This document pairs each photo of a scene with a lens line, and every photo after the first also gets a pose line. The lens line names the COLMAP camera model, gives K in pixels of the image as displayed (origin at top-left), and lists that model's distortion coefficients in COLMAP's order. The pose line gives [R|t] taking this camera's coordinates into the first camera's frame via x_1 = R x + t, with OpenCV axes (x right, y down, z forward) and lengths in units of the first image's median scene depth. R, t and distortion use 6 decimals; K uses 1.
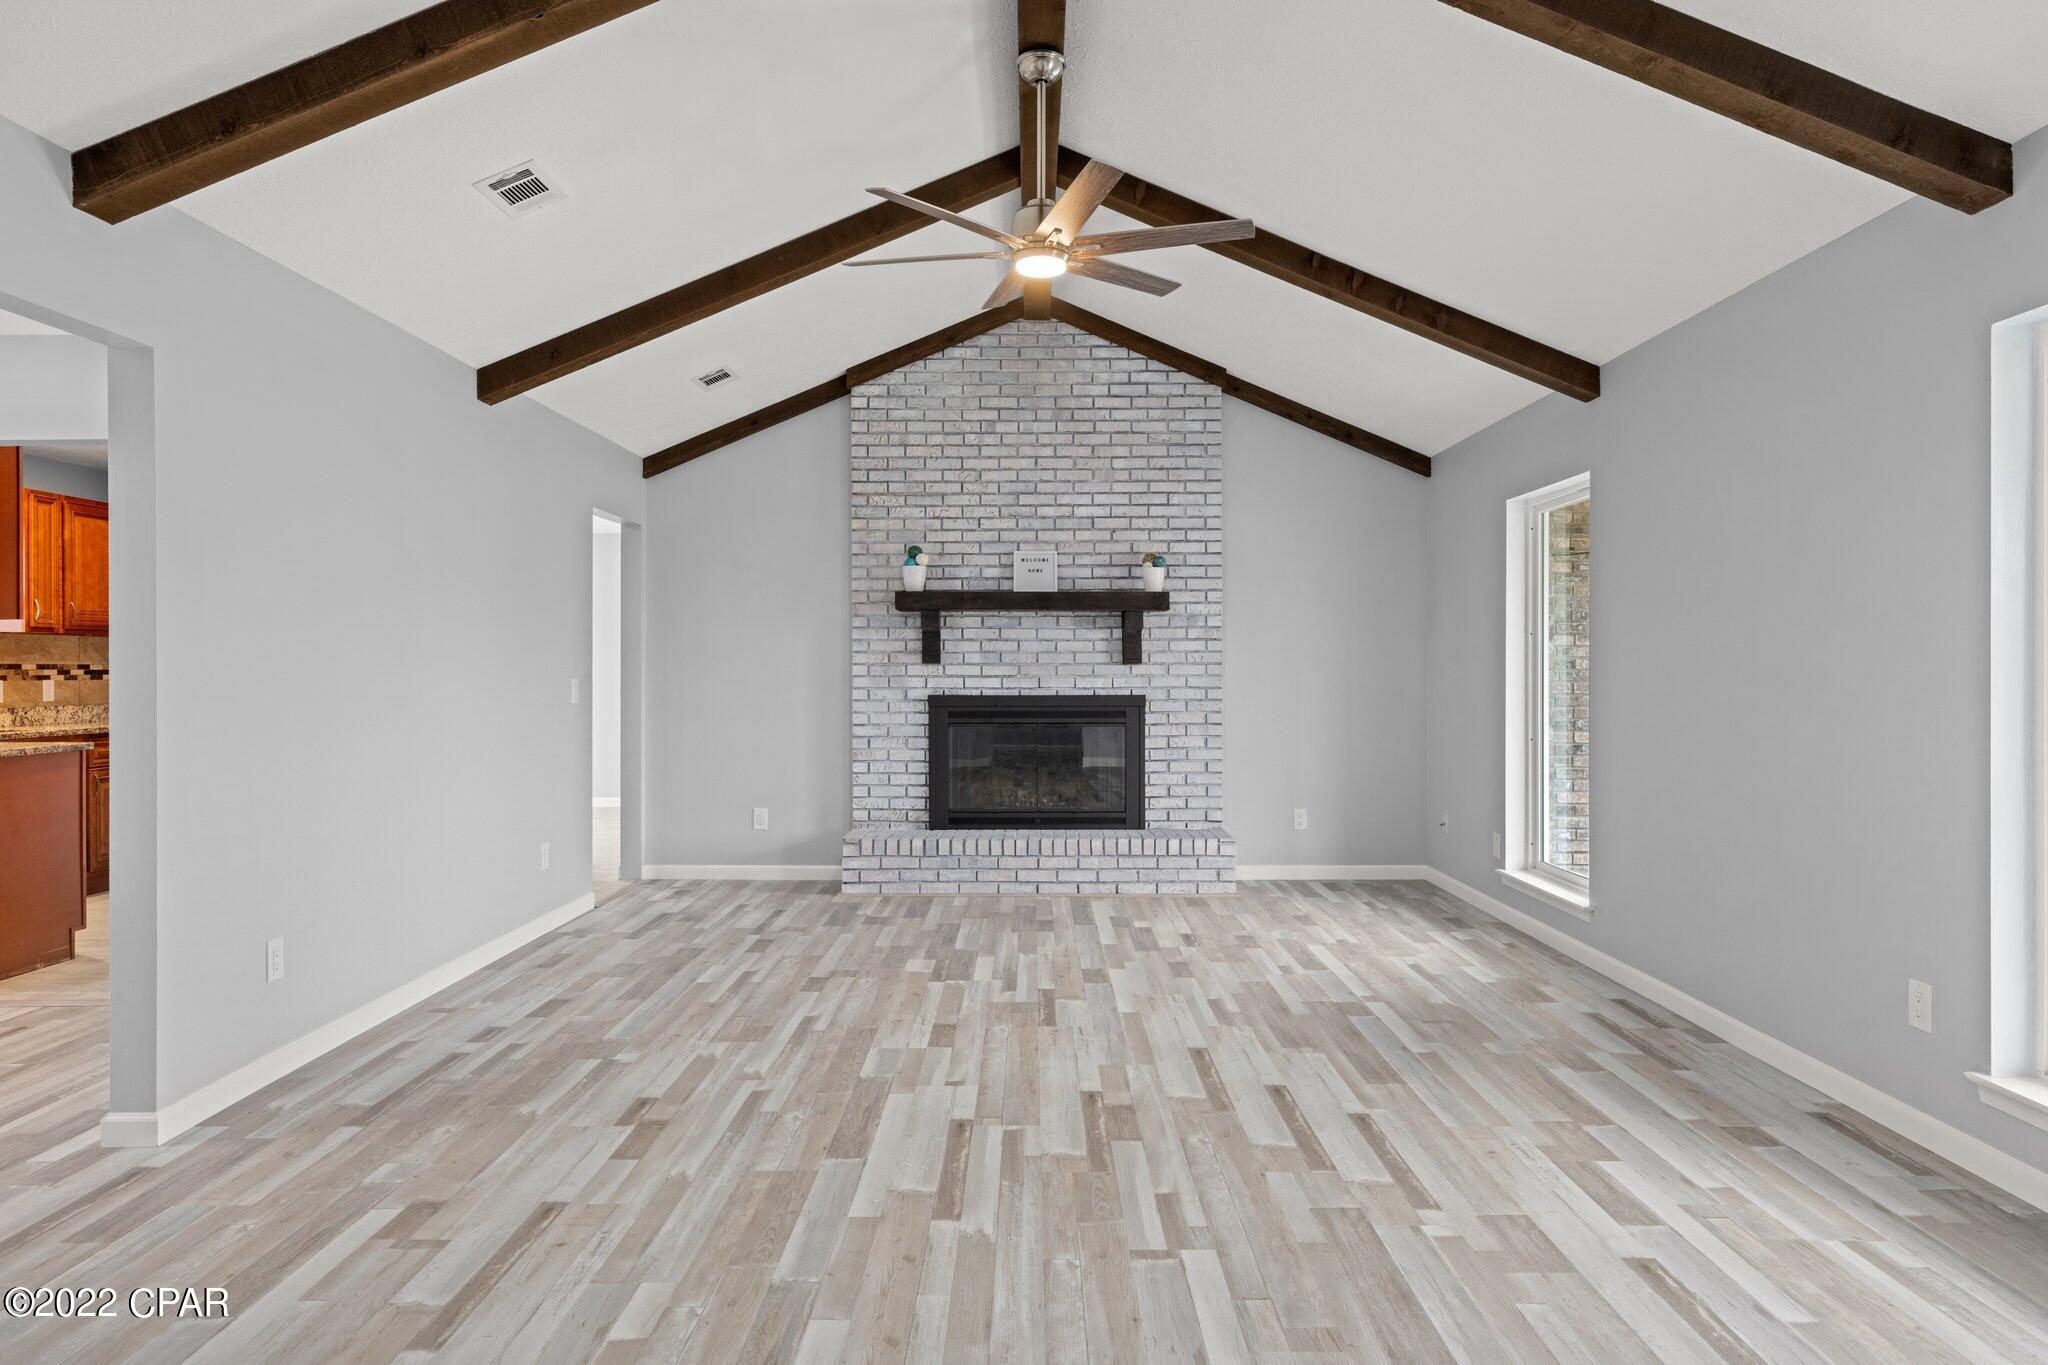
lens RADIAL K [[1228.9, 0, 1005.0], [0, 1228.9, 684.1], [0, 0, 1]] dist [0.003738, 0.002112]
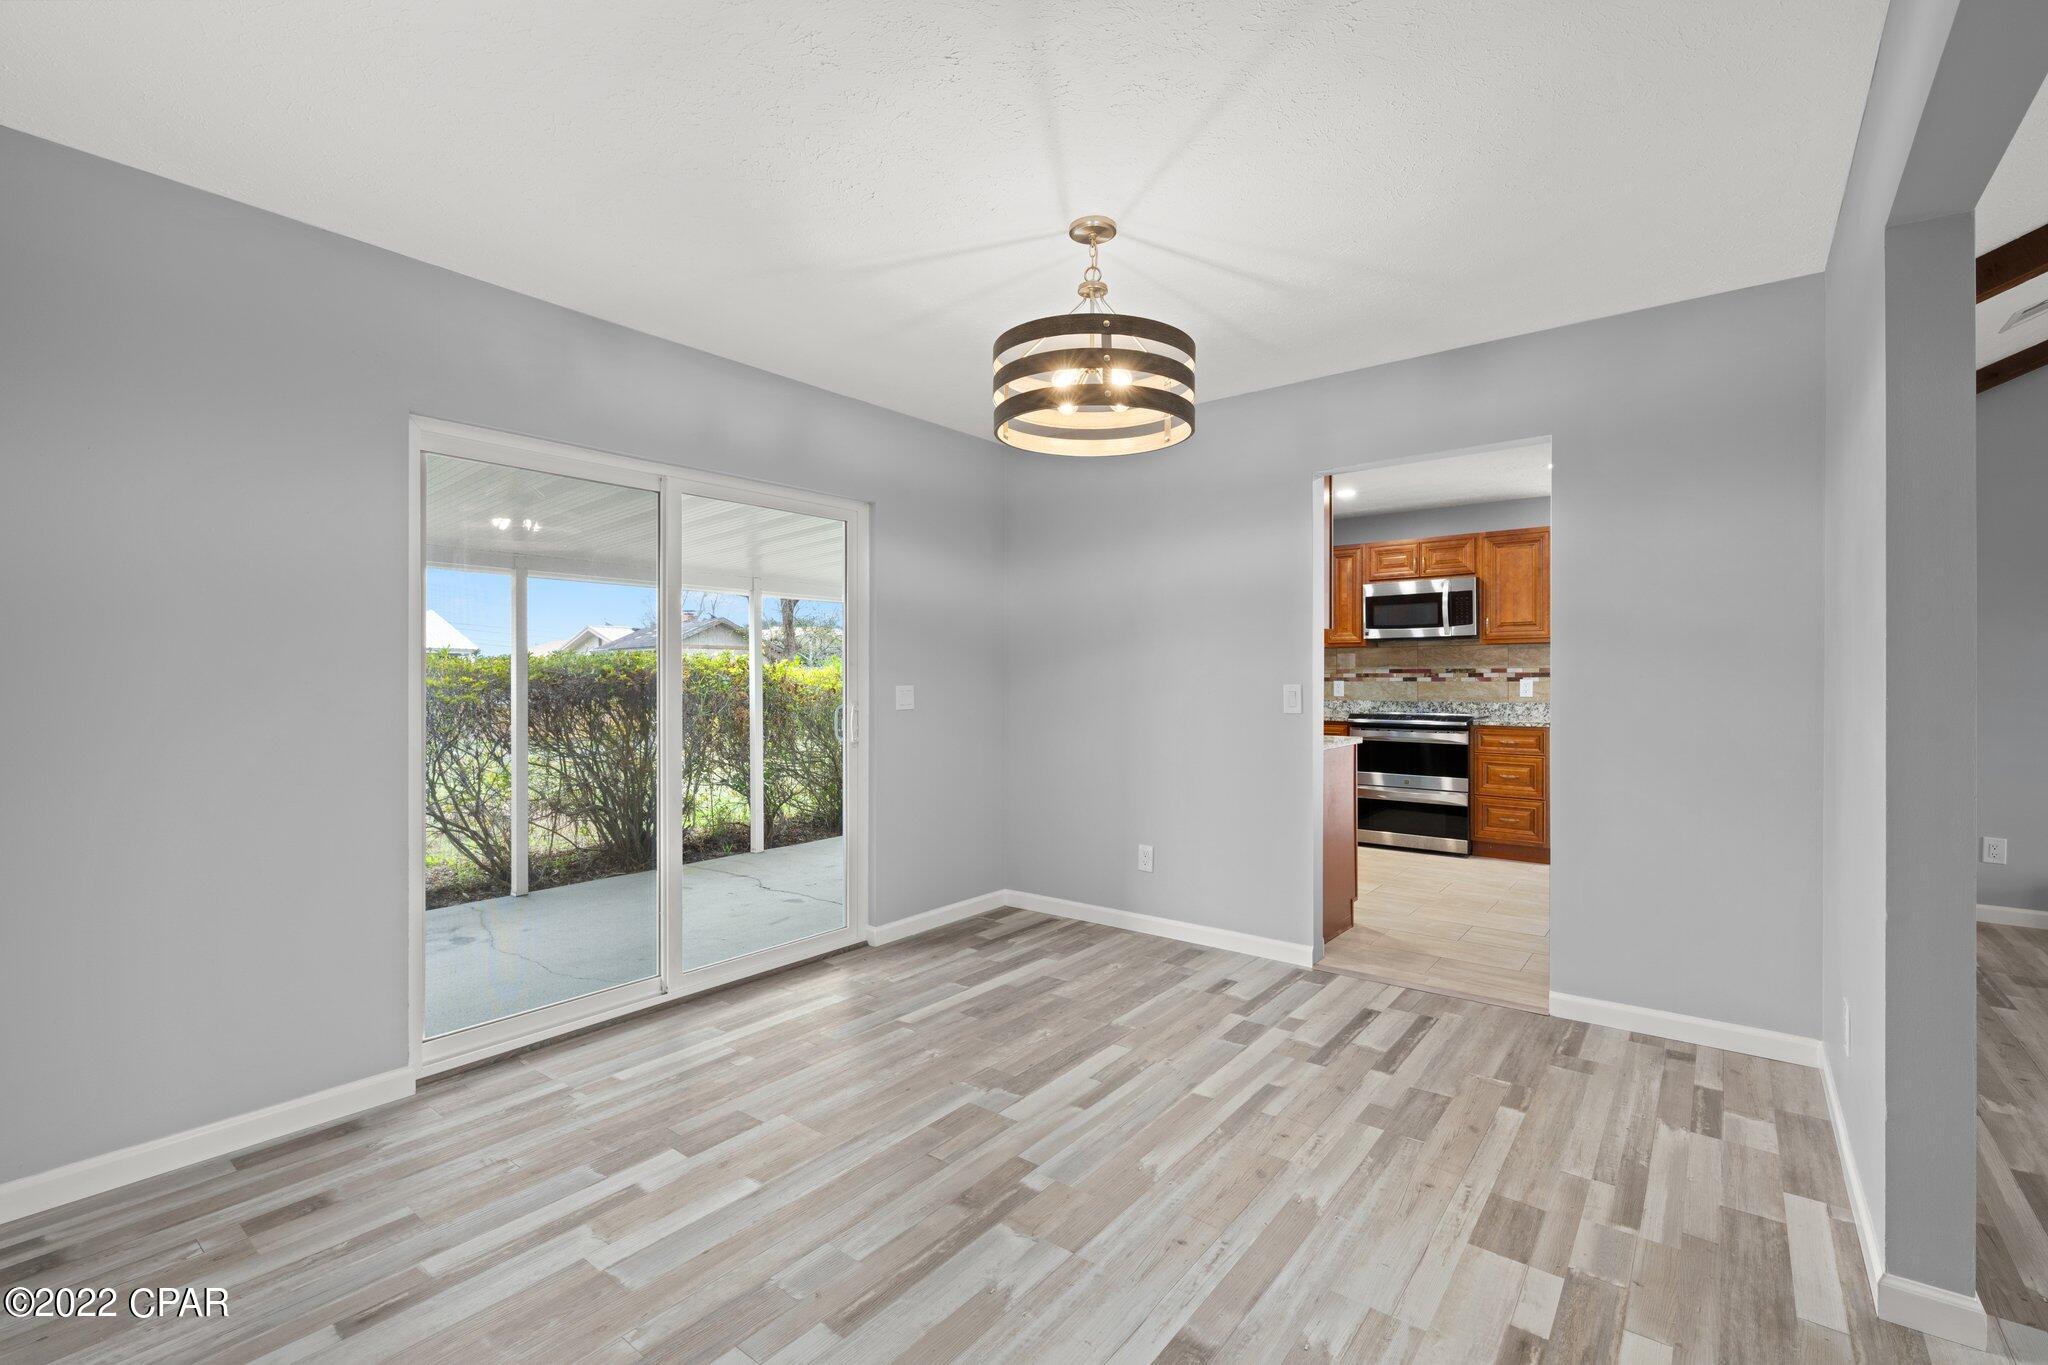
lens RADIAL K [[900.6, 0, 1039.3], [0, 900.6, 683.2], [0, 0, 1]] dist [-0.001623, 0.002197]
pose [[0.805860, 0.011289, -0.591998, -0.652078], [-0.010252, 0.999934, 0.005112, -0.006656], [0.592017, 0.001949, 0.805923, 0.199793]]
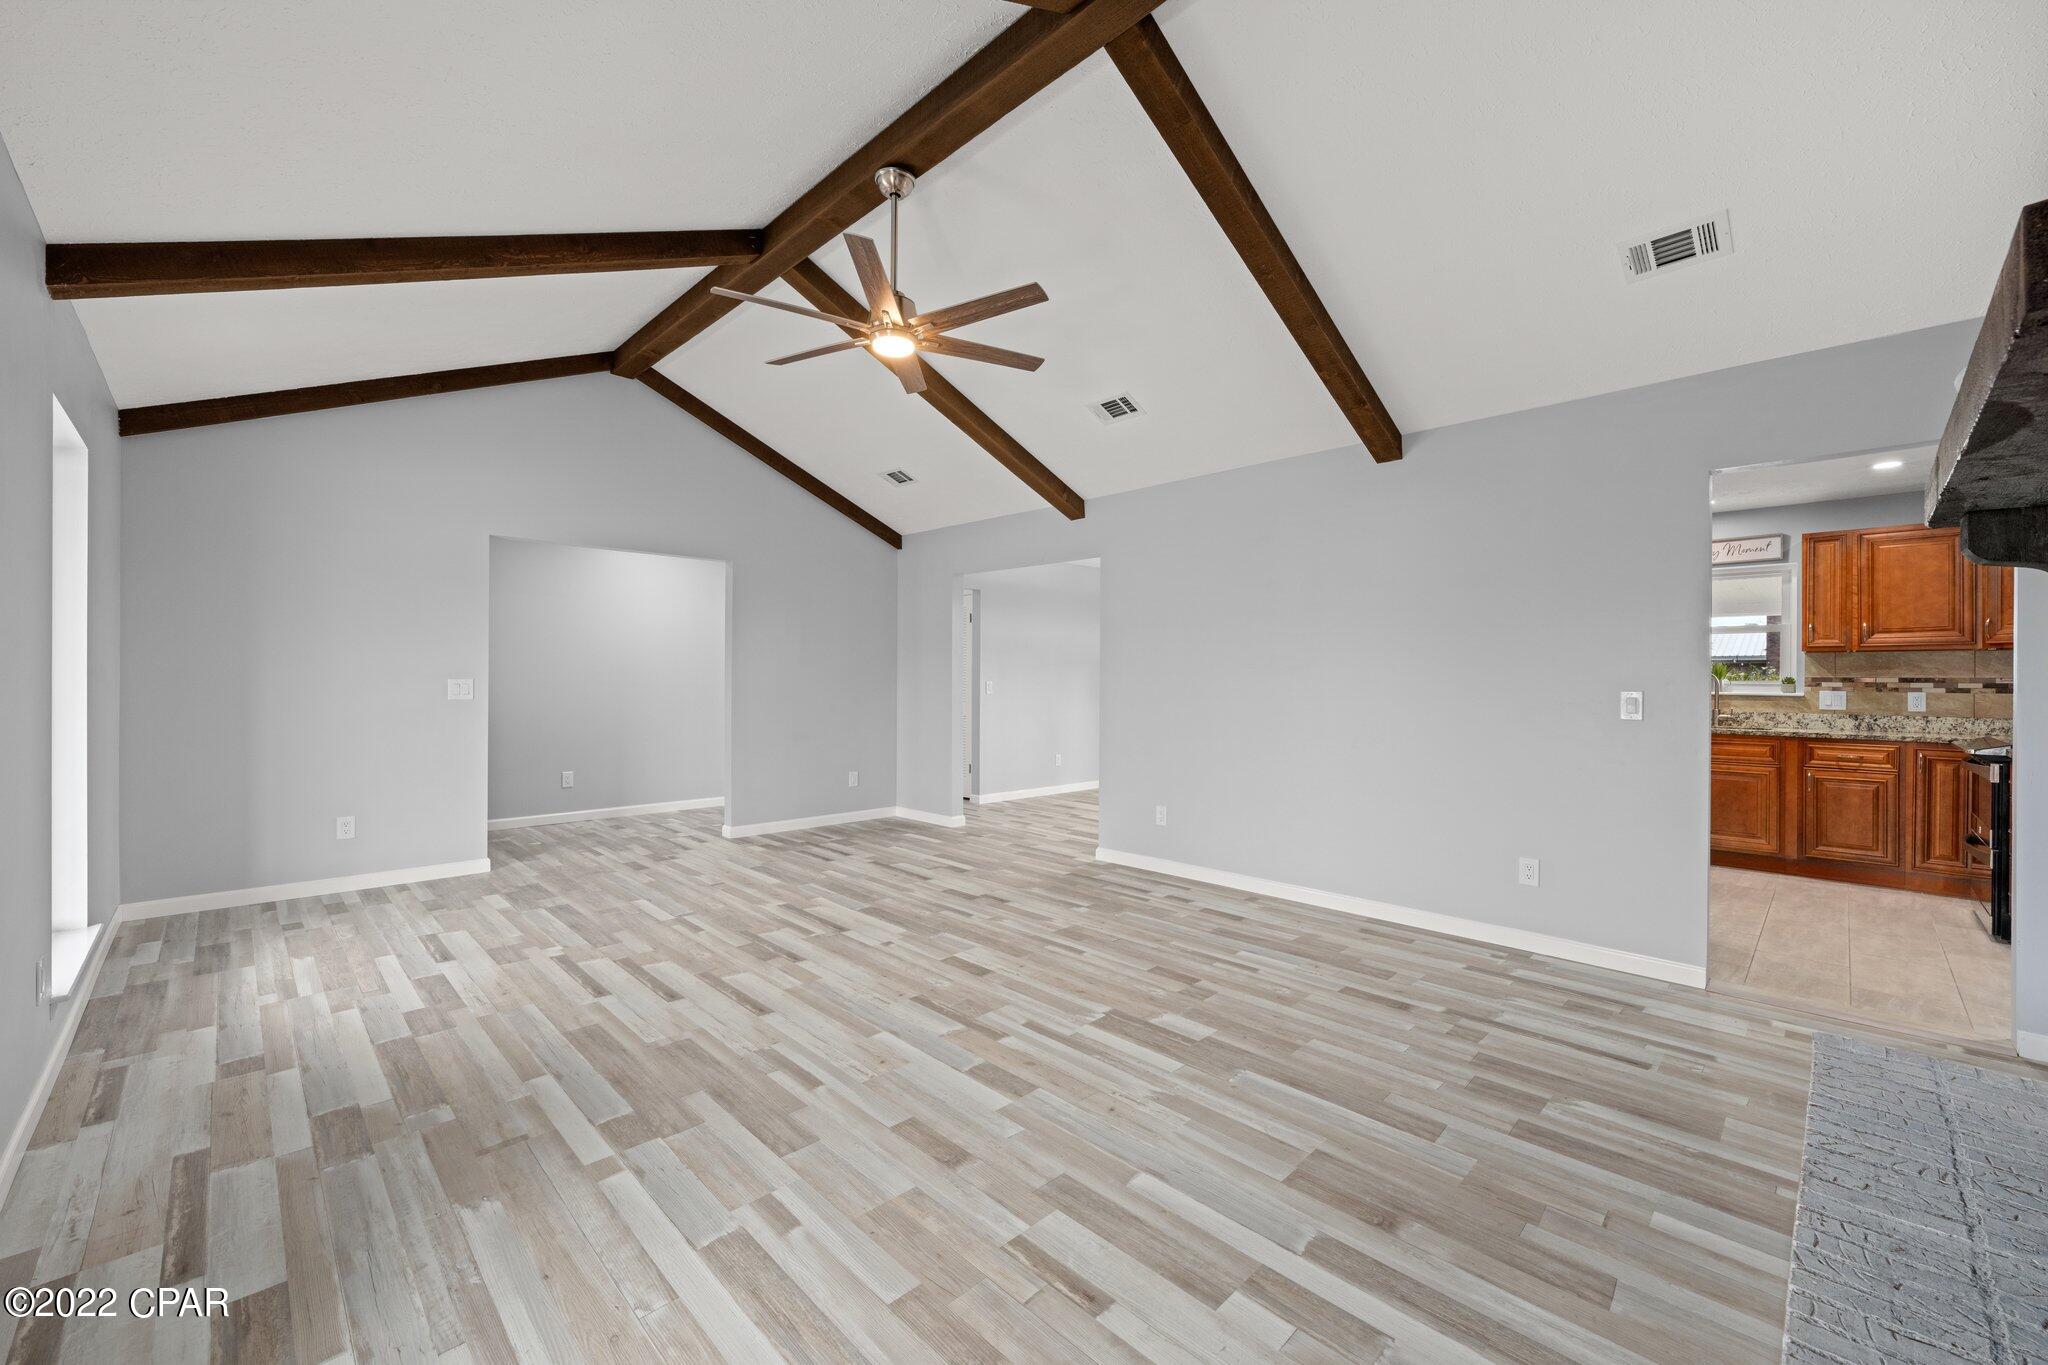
lens RADIAL K [[797.9, 0, 1037.2], [0, 797.9, 678.9], [0, 0, 1]] dist [-0.002211, 0.000515]
pose [[-0.683395, -0.003251, -0.730041, 0.511514], [-0.014577, 0.999851, 0.009193, -0.018552], [0.729903, 0.016924, -0.683341, 1.648254]]
